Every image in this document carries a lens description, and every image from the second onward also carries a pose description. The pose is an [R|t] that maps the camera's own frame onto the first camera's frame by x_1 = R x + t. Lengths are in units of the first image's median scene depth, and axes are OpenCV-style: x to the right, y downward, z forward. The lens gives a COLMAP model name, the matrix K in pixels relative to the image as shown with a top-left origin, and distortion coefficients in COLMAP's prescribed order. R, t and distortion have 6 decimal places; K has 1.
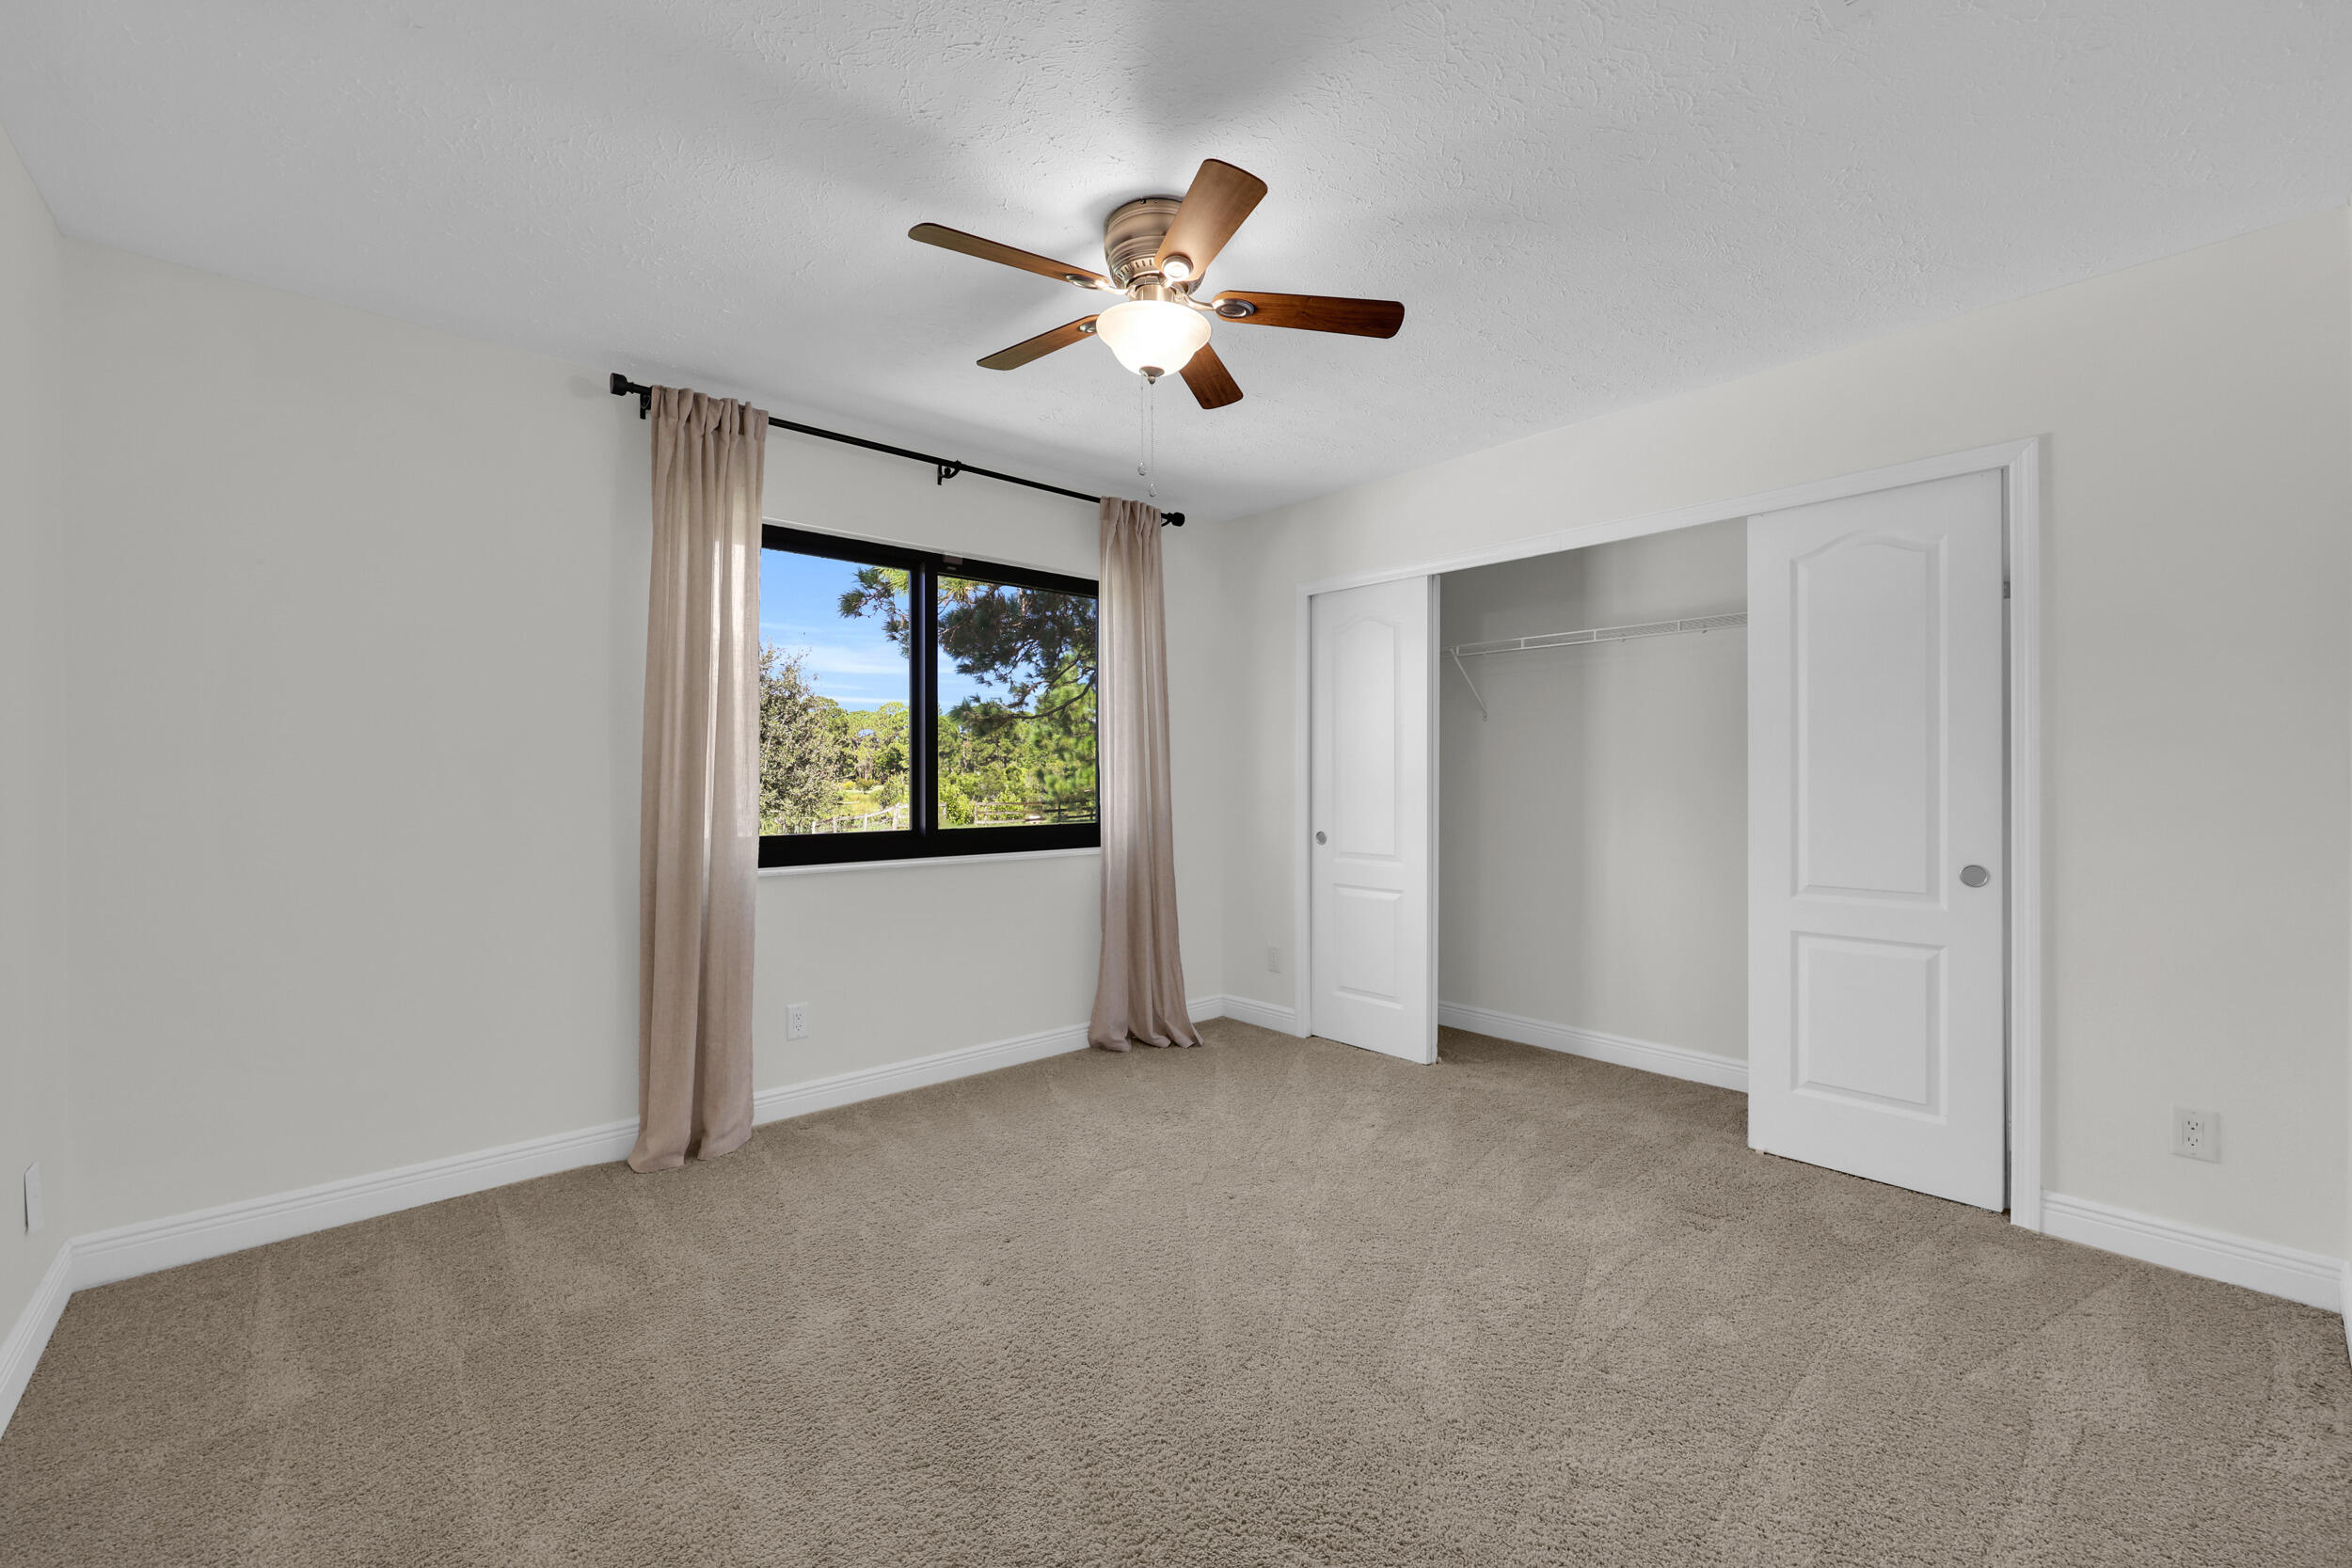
lens RADIAL K [[950.0, 0, 1171.8], [0, 950.0, 777.7], [0, 0, 1]] dist [-0.006456, 0.000002]
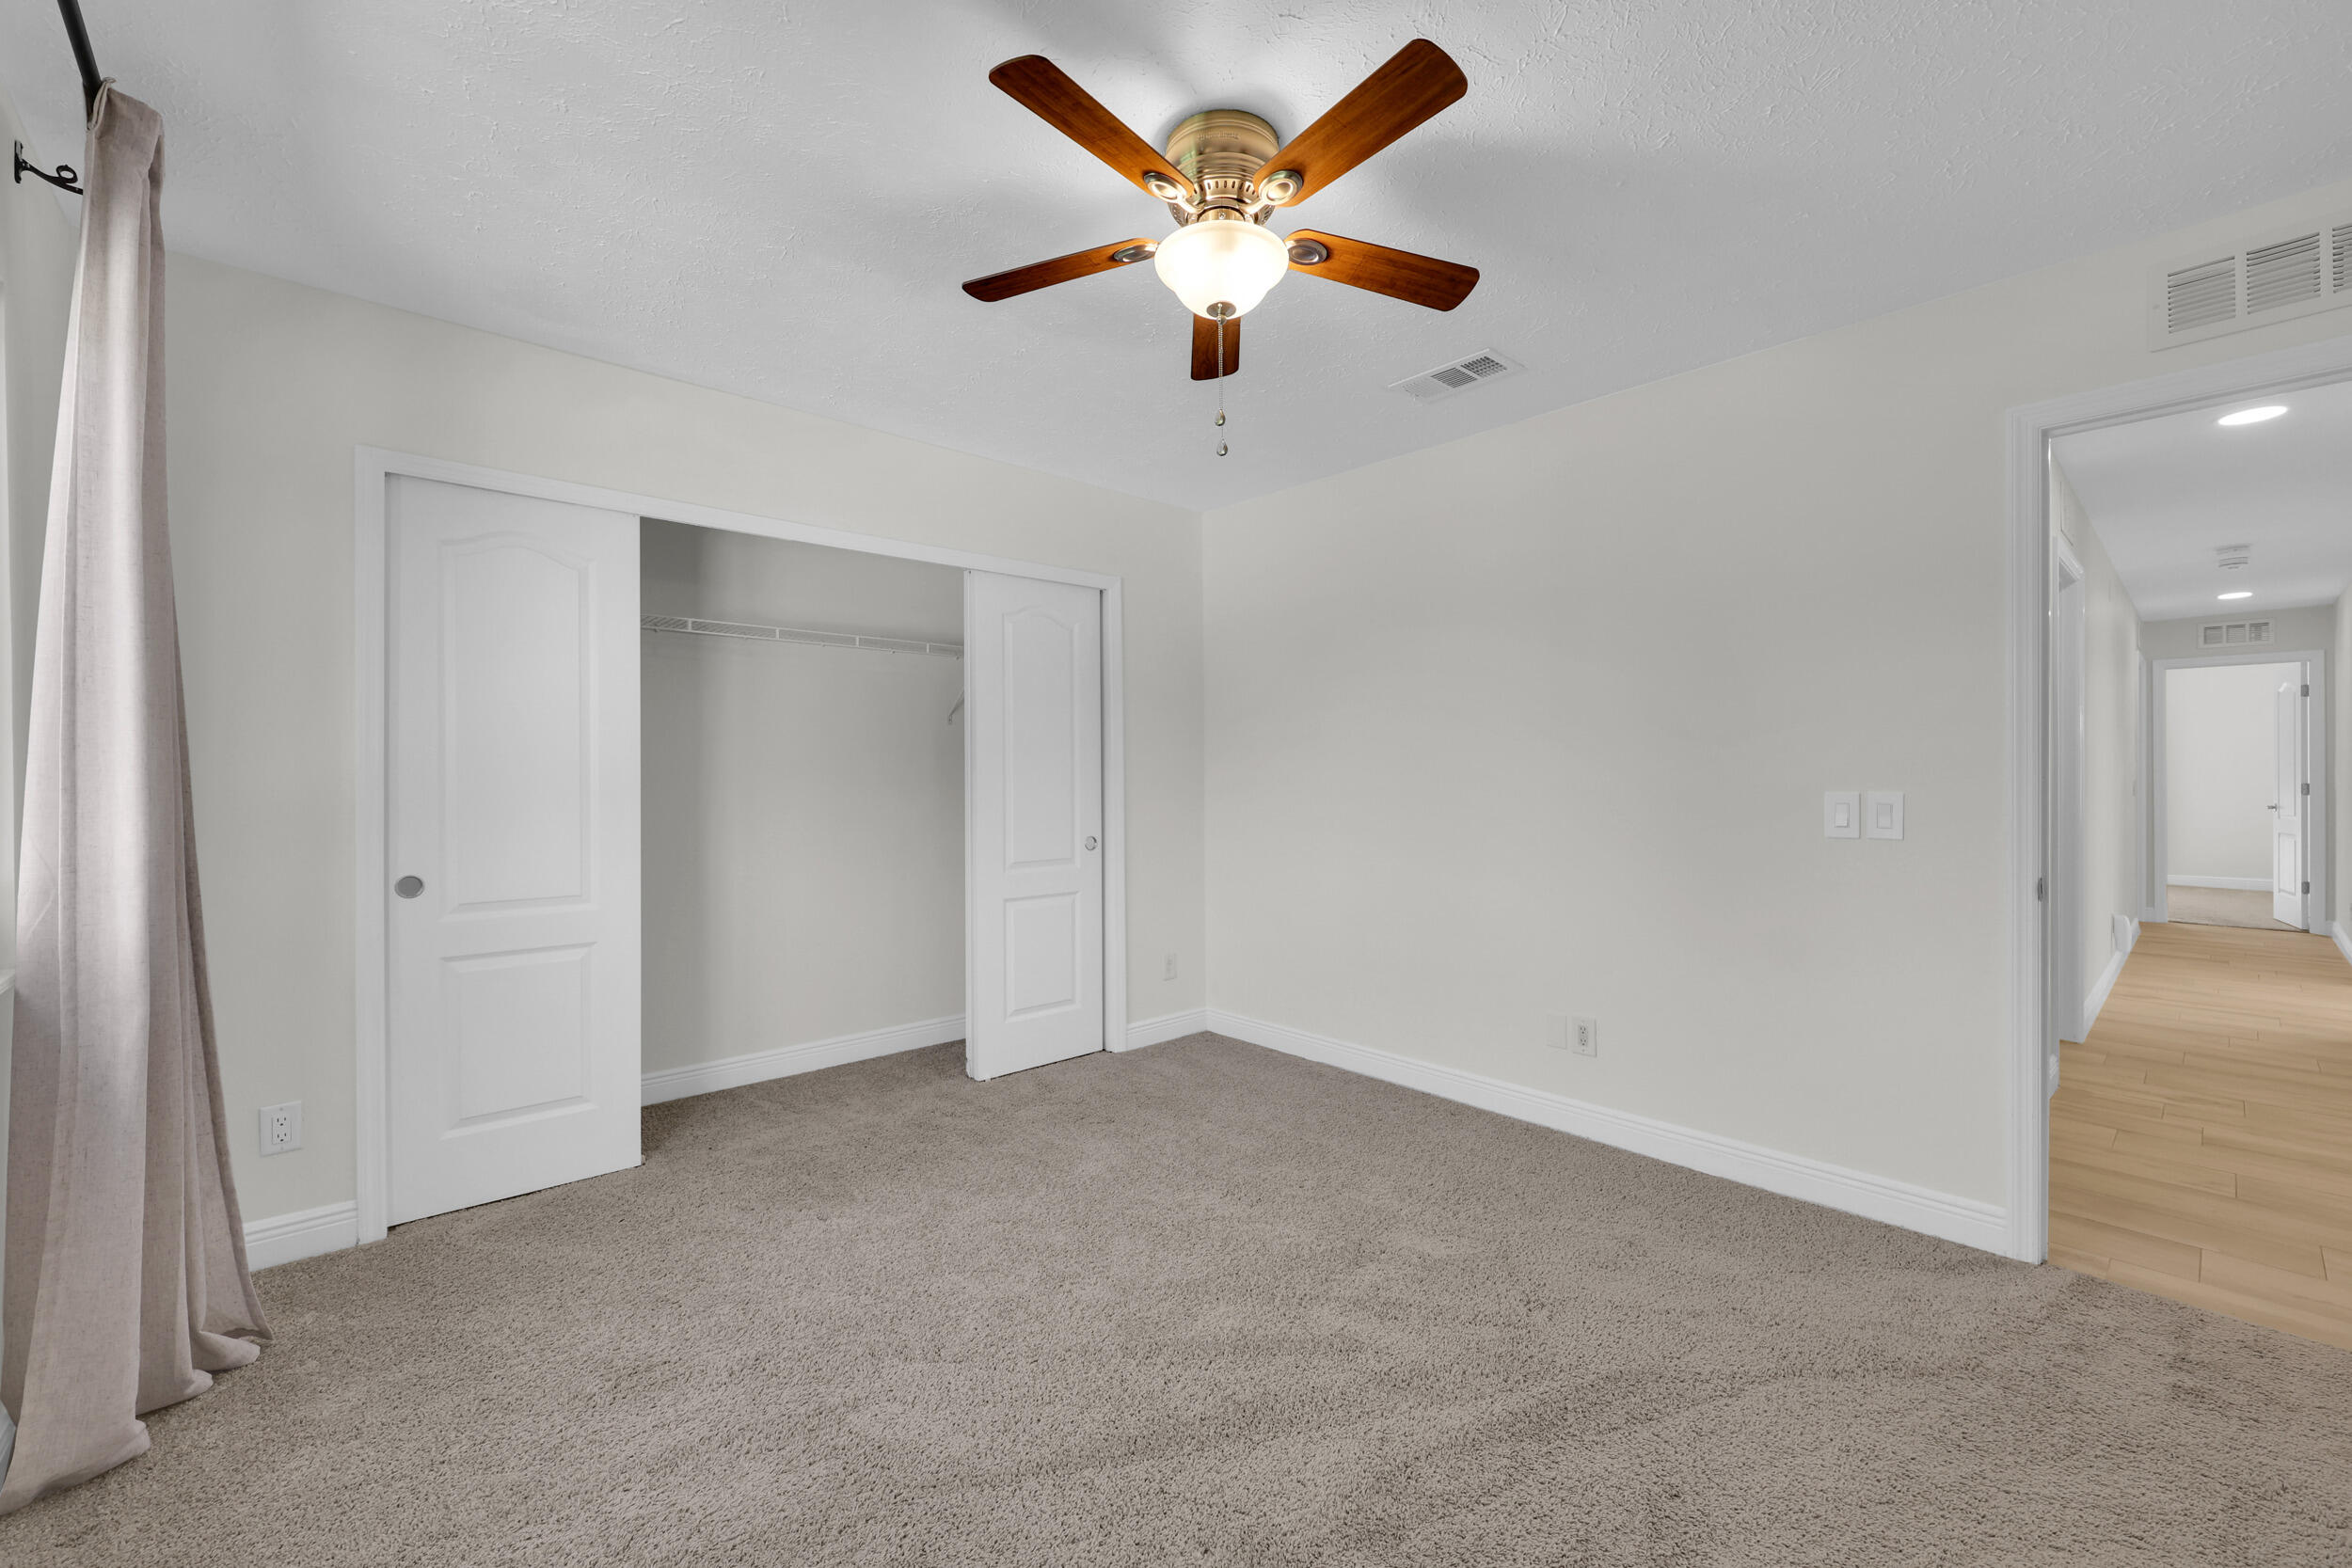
lens RADIAL K [[950.0, 0, 1171.8], [0, 950.0, 777.7], [0, 0, 1]] dist [-0.006456, 0.000002]
pose [[-0.013386, -0.000767, 0.999910, -0.615790], [0.002263, 0.999997, 0.000797, -0.006007], [-0.999908, 0.002273, -0.013384, 0.742126]]
